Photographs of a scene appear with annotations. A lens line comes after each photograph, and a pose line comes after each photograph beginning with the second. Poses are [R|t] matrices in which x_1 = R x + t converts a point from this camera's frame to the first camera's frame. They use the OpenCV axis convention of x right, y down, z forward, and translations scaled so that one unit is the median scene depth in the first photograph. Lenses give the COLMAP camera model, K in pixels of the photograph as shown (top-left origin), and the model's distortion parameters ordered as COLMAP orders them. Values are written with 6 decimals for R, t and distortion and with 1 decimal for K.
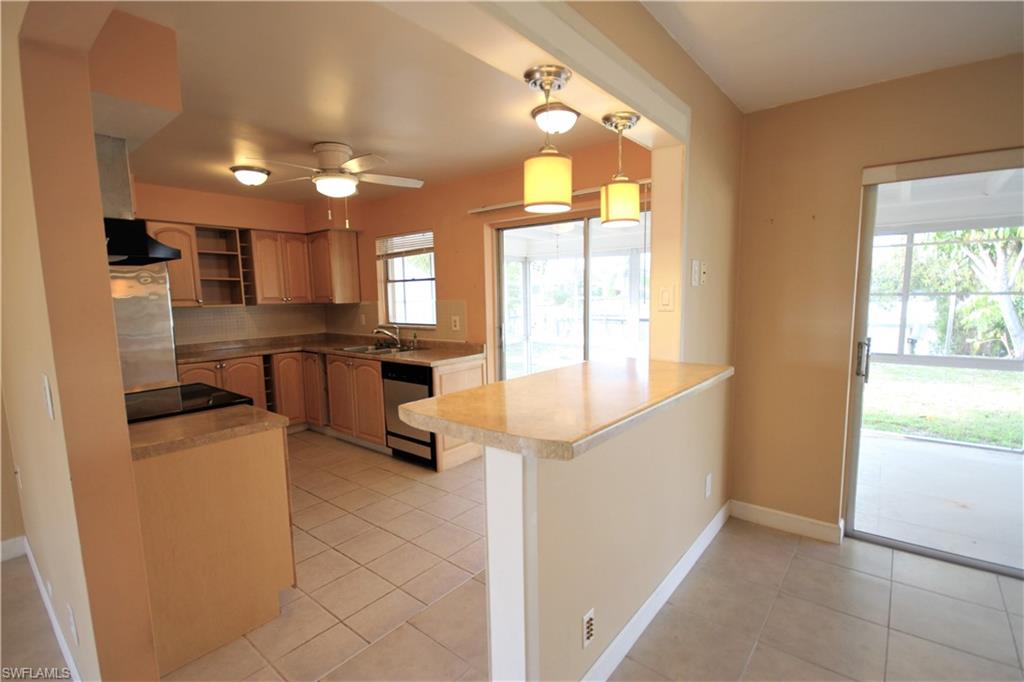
lens RADIAL K [[472.3, 0, 508.3], [0, 472.3, 351.8], [0, 0, 1]] dist [0.000159, -0.003906]
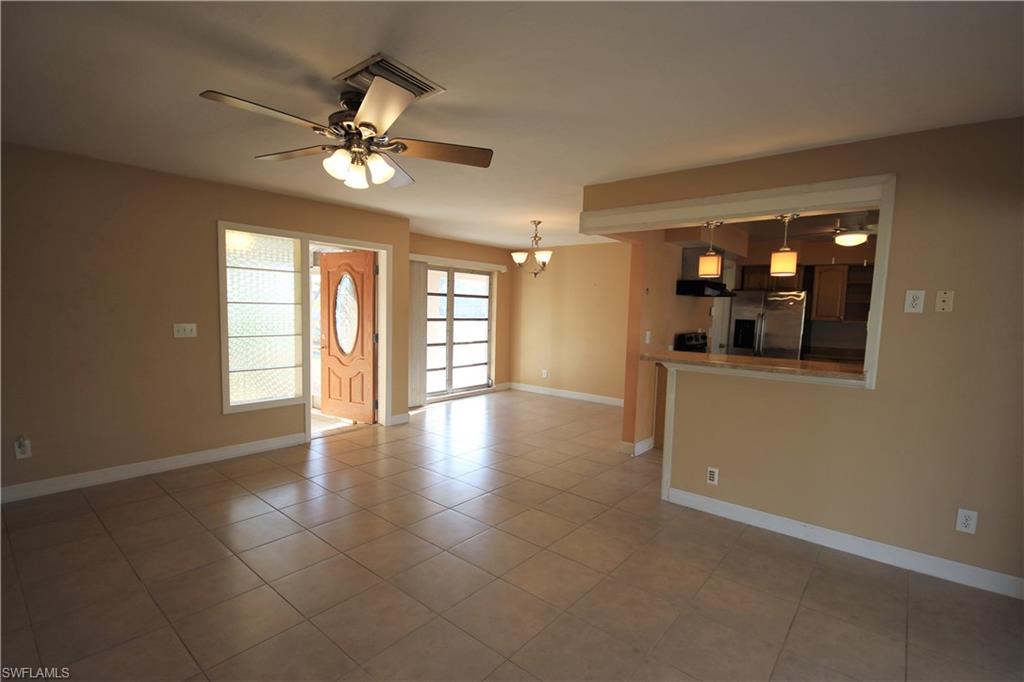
lens RADIAL K [[472.3, 0, 510.5], [0, 472.3, 350.9], [0, 0, 1]] dist [0.000159, -0.003906]
pose [[-0.000688, 0.106087, -0.994357, 0.744254], [-0.147365, 0.983490, 0.105030, -0.010760], [0.989082, 0.146606, 0.014957, 0.006407]]
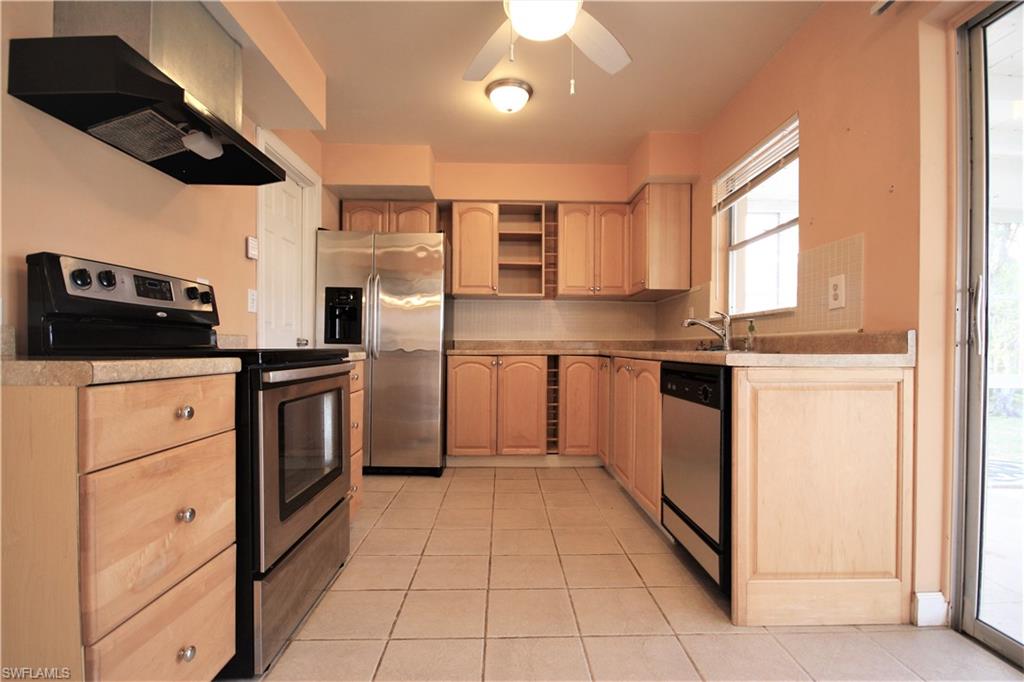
lens RADIAL K [[472.3, 0, 509.6], [0, 472.3, 351.1], [0, 0, 1]] dist [0.000159, -0.003906]
pose [[0.652992, 0.029534, -0.756789, 0.023960], [-0.110233, 0.992305, -0.056389, 0.051009], [0.749300, 0.120244, 0.651223, 0.450808]]
